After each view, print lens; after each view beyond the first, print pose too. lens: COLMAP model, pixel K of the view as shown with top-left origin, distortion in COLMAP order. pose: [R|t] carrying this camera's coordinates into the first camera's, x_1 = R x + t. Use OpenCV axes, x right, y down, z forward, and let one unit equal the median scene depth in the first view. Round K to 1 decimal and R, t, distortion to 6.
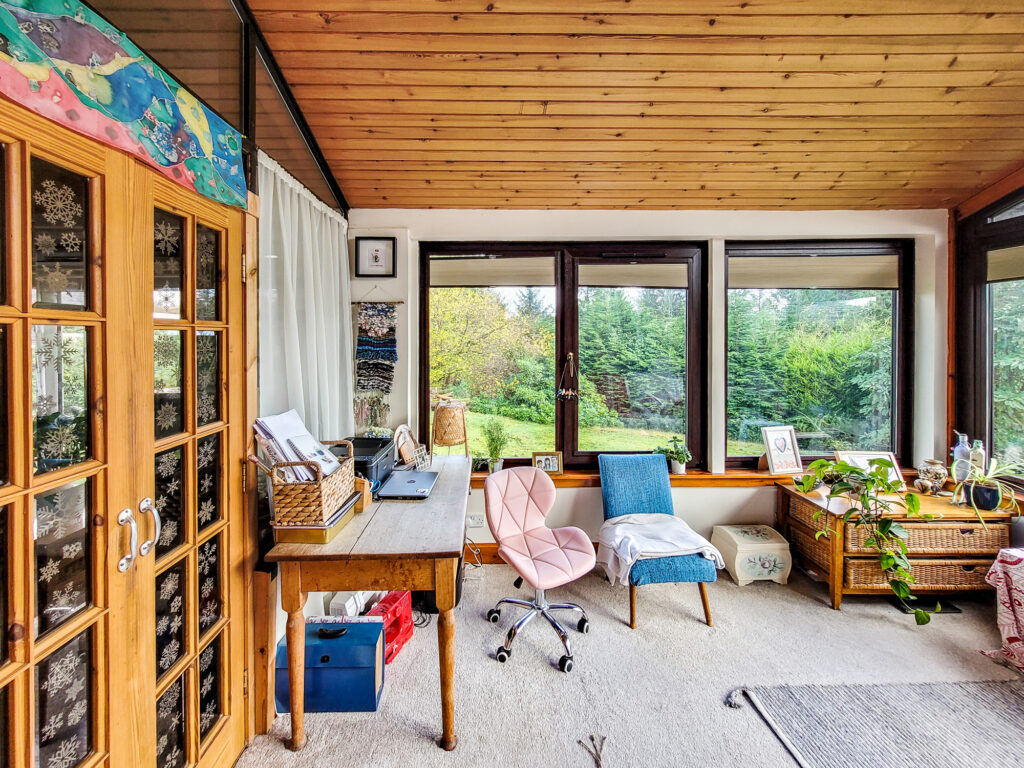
lens RADIAL K [[406.3, 0, 511.4], [0, 406.3, 344.7], [0, 0, 1]] dist [-0.001331, -0.000015]
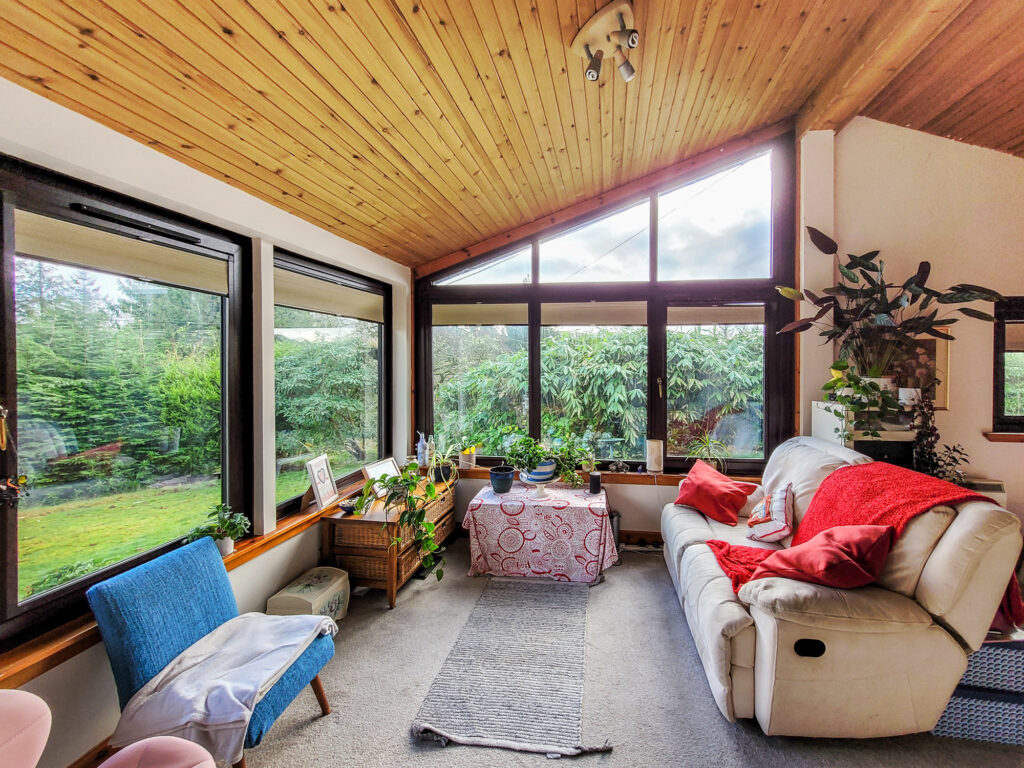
lens RADIAL K [[420.0, 0, 516.3], [0, 420.0, 367.4], [0, 0, 1]] dist [0.000696, 0.000308]
pose [[0.186381, -0.011459, 0.982411, -0.224686], [0.009998, 0.999902, 0.009767, -0.014107], [-0.982427, 0.008002, 0.186477, 0.377048]]
